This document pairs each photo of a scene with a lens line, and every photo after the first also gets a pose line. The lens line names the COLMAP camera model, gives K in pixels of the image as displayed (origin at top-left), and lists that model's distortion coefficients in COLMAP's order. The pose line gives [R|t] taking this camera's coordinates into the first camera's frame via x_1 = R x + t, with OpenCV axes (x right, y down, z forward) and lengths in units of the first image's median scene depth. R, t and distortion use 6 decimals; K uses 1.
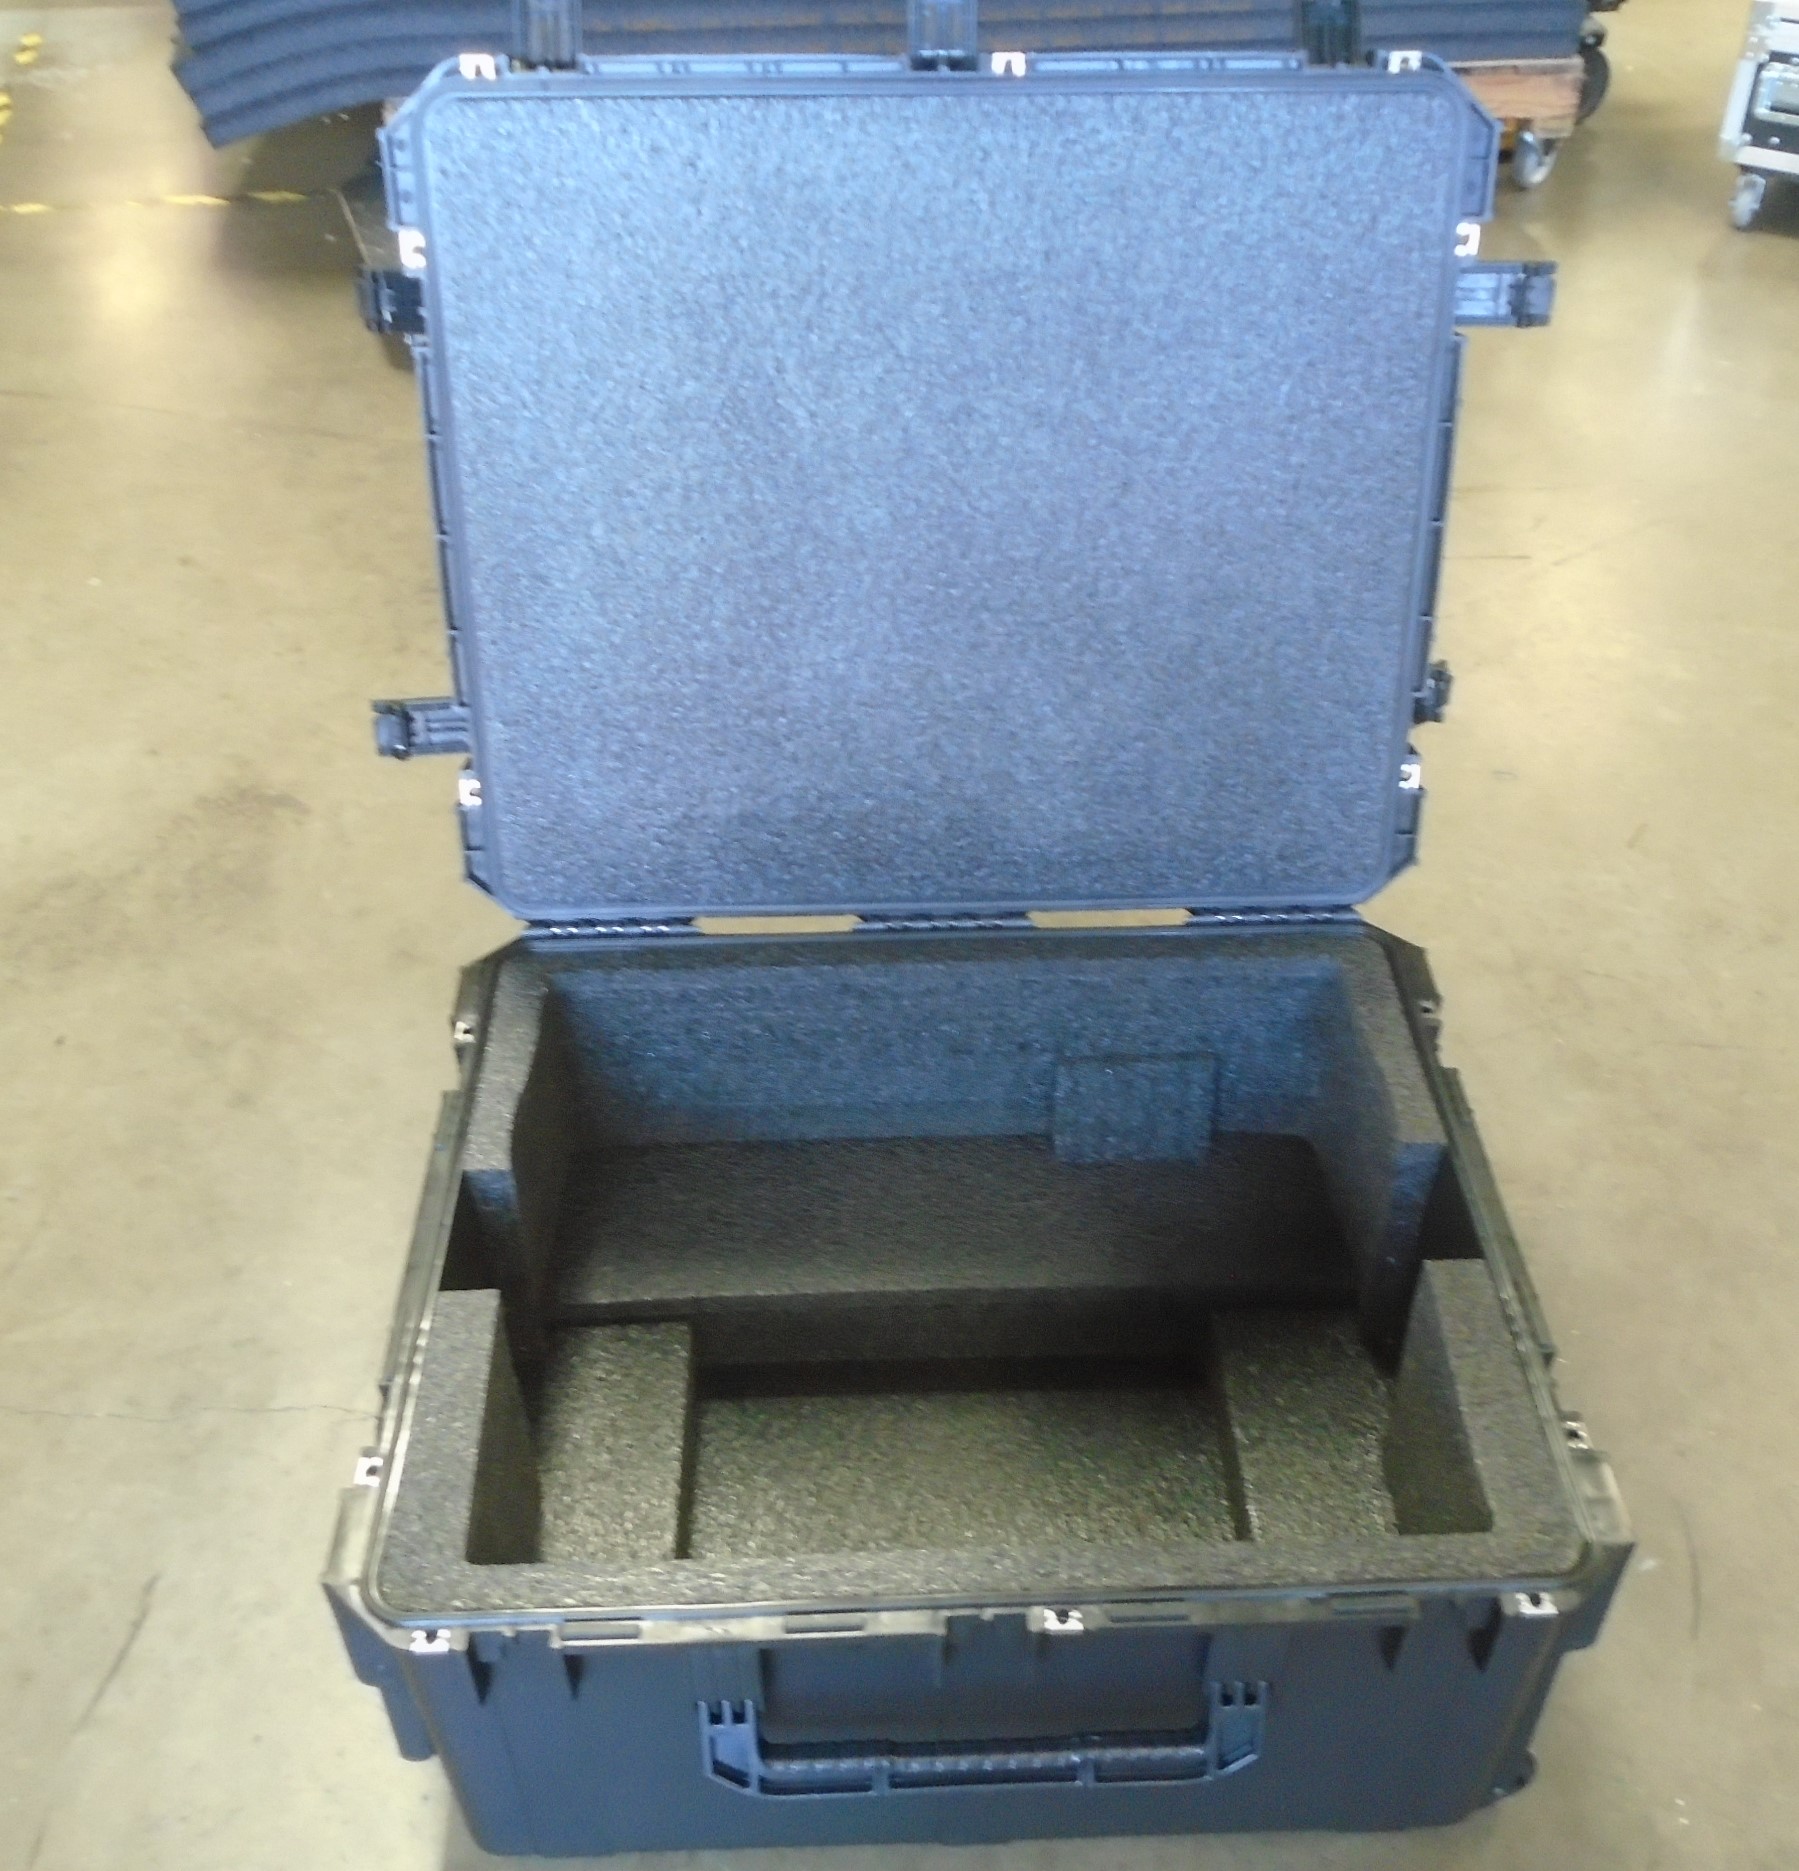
lens RADIAL K [[2009.7, 0, 905.8], [0, 2009.7, 935.2], [0, 0, 1]] dist [-0.005522, 0.000000]
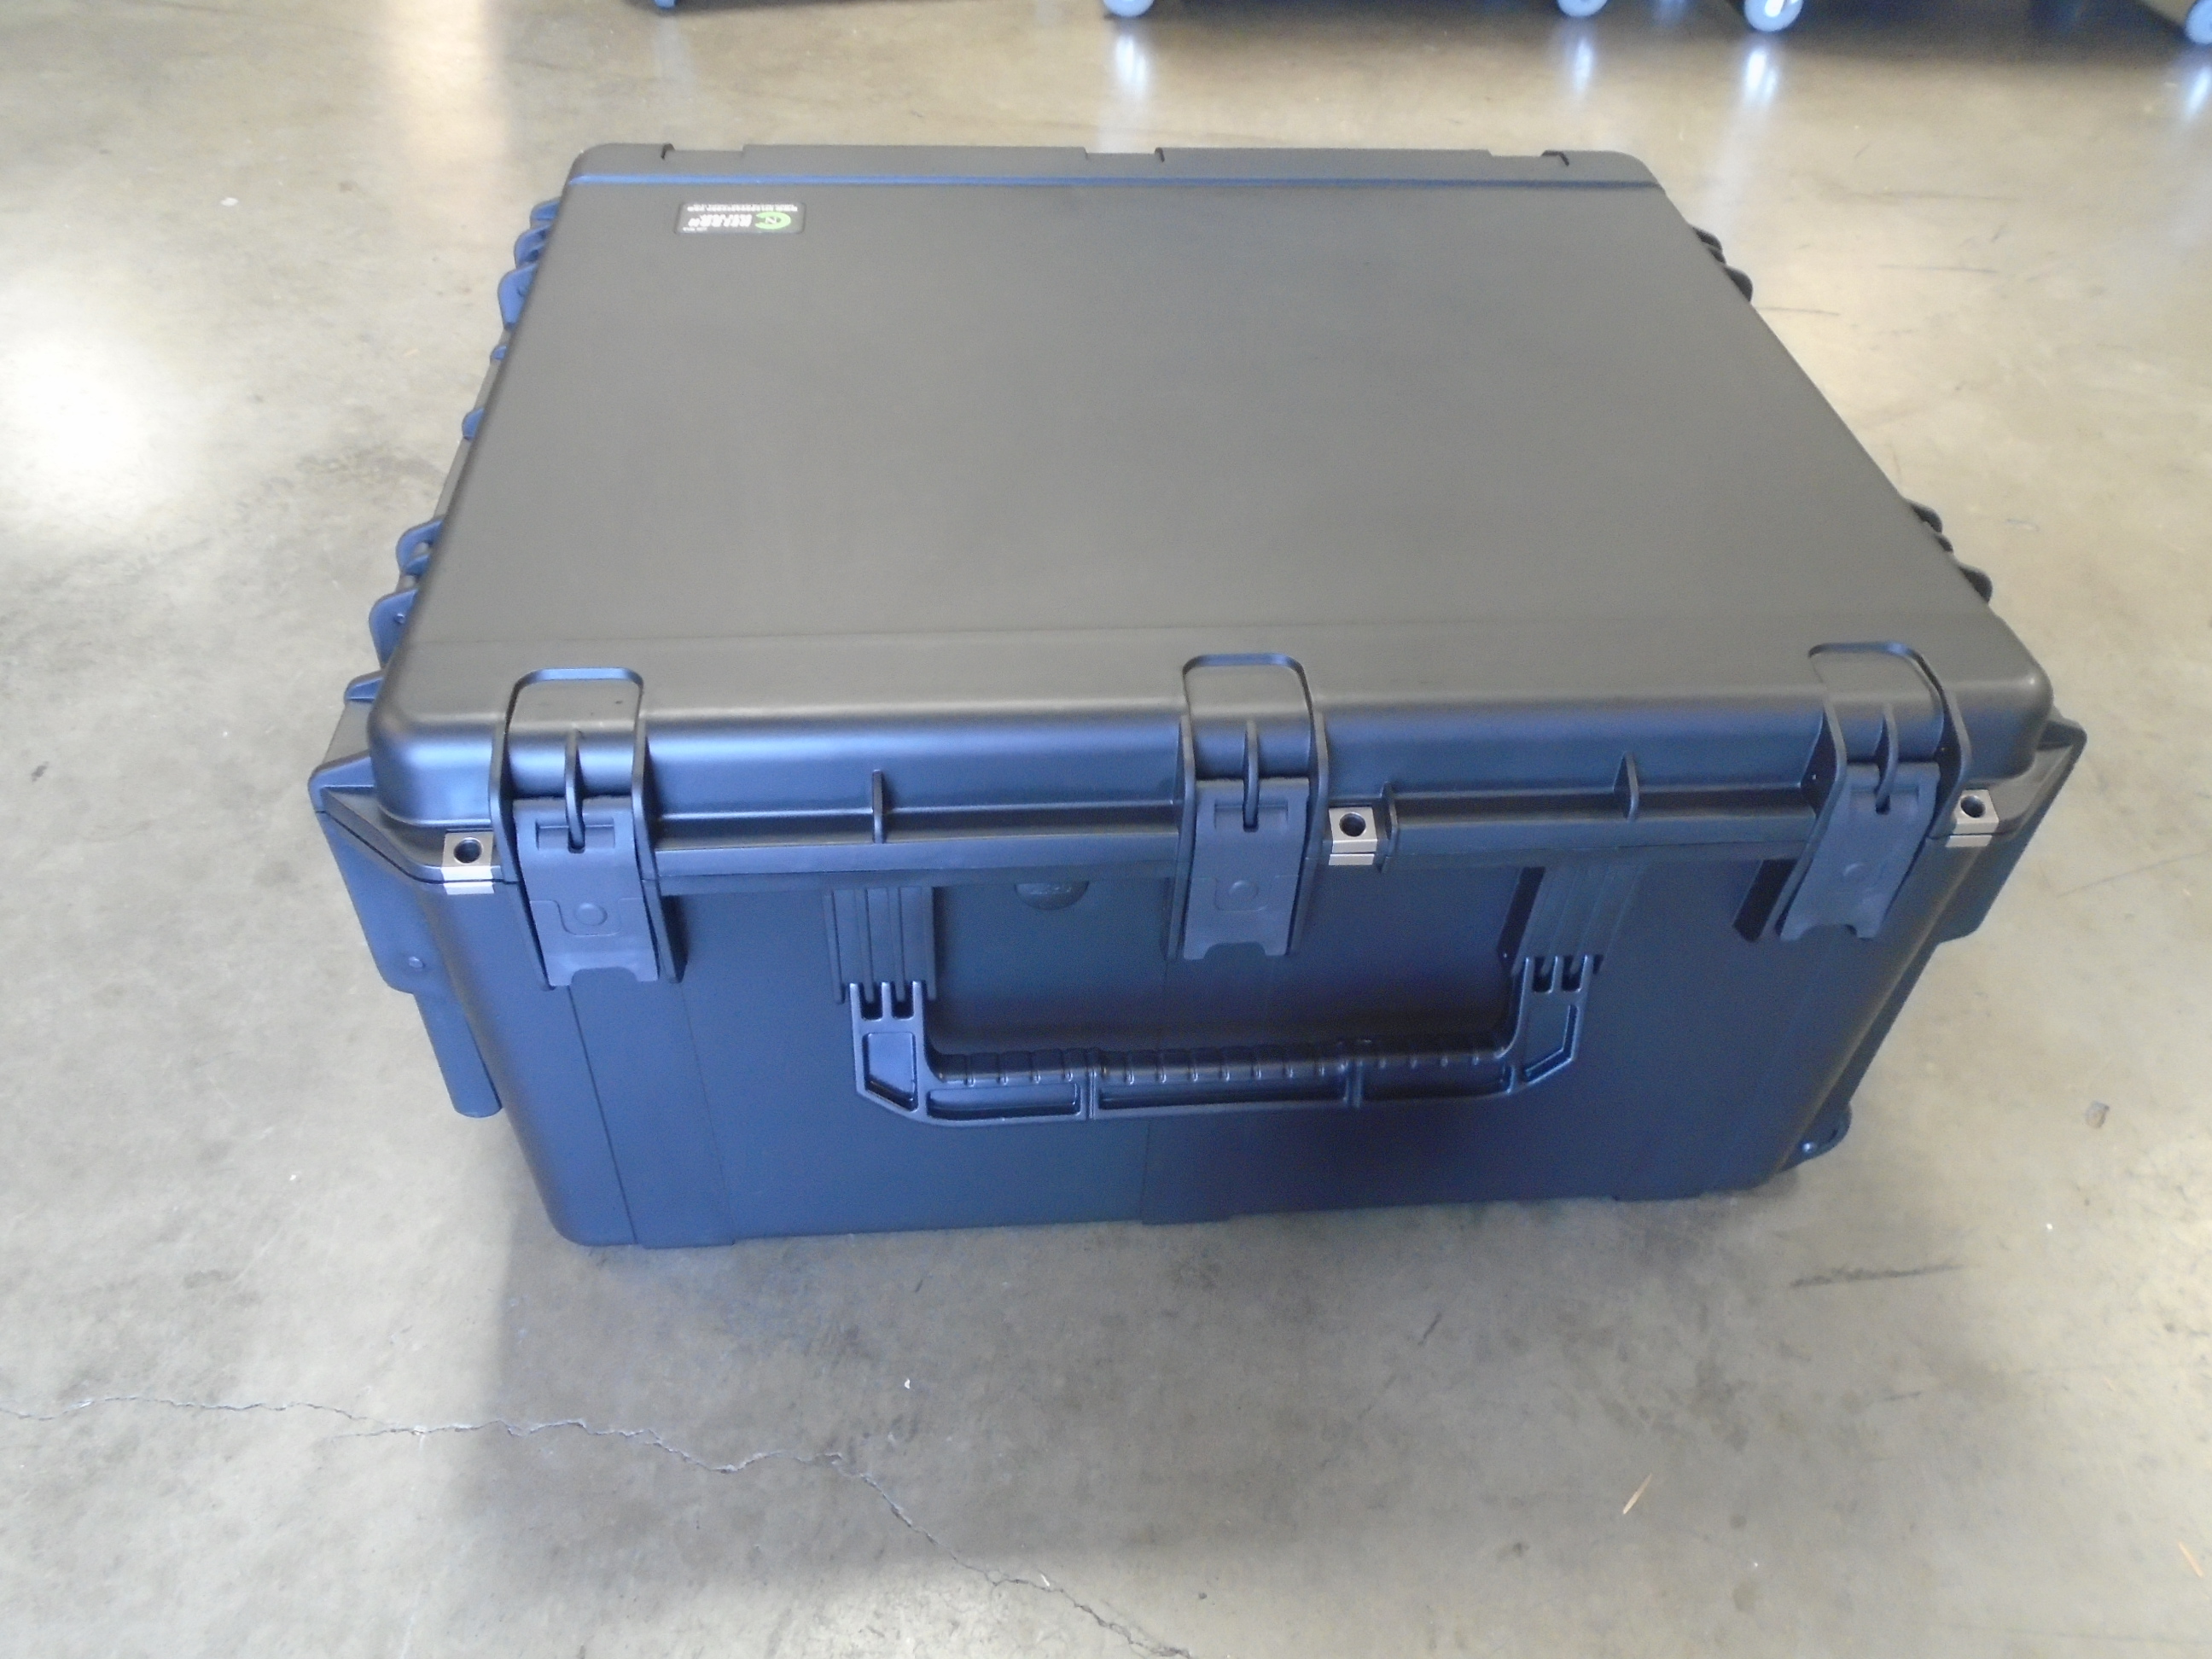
lens RADIAL K [[1709.5, 0, 1110.1], [0, 1709.5, 831.2], [0, 0, 1]] dist [-0.015617, 0.007187]
pose [[0.998432, 0.055971, 0.000683, -0.057703], [-0.055871, 0.995753, 0.073168, 0.010582], [0.003415, -0.073091, 0.997319, 0.483078]]
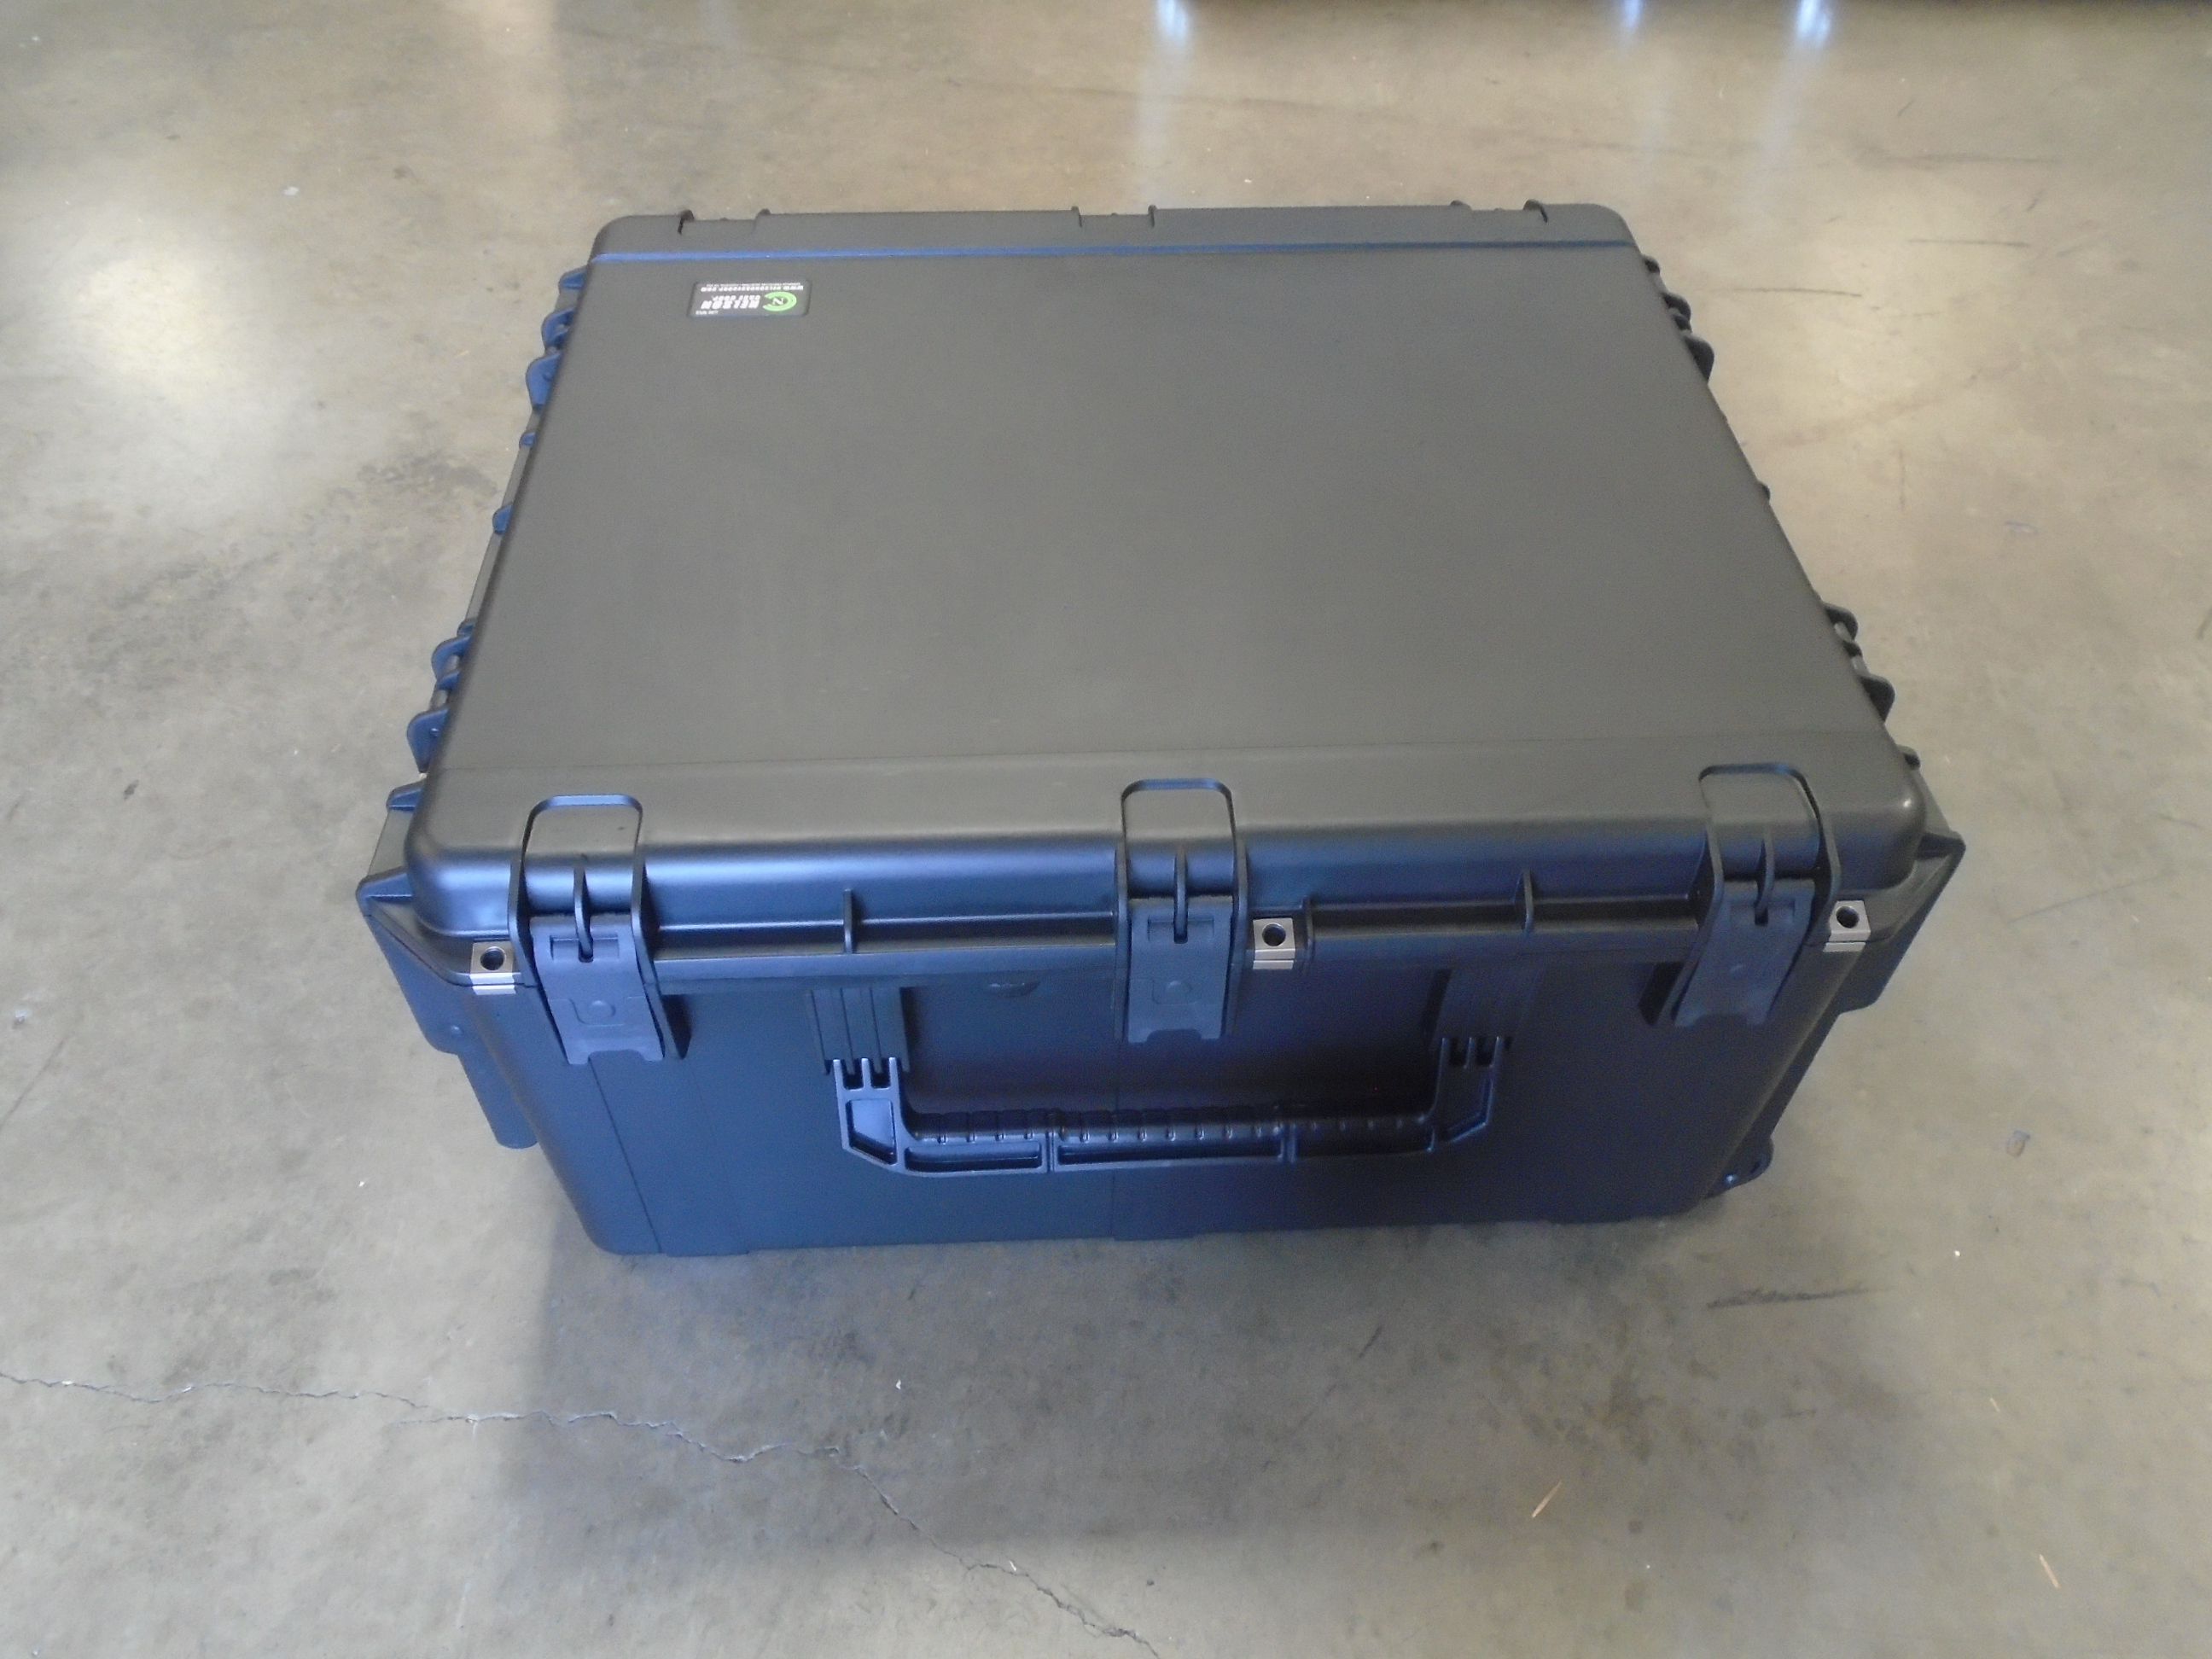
lens RADIAL K [[1709.5, 0, 1109.3], [0, 1709.5, 833.4], [0, 0, 1]] dist [-0.015617, 0.007187]
pose [[0.997195, 0.063407, -0.039772, -0.026949], [-0.056959, 0.987589, 0.146370, -0.055313], [0.048559, -0.143694, 0.988430, 0.441847]]
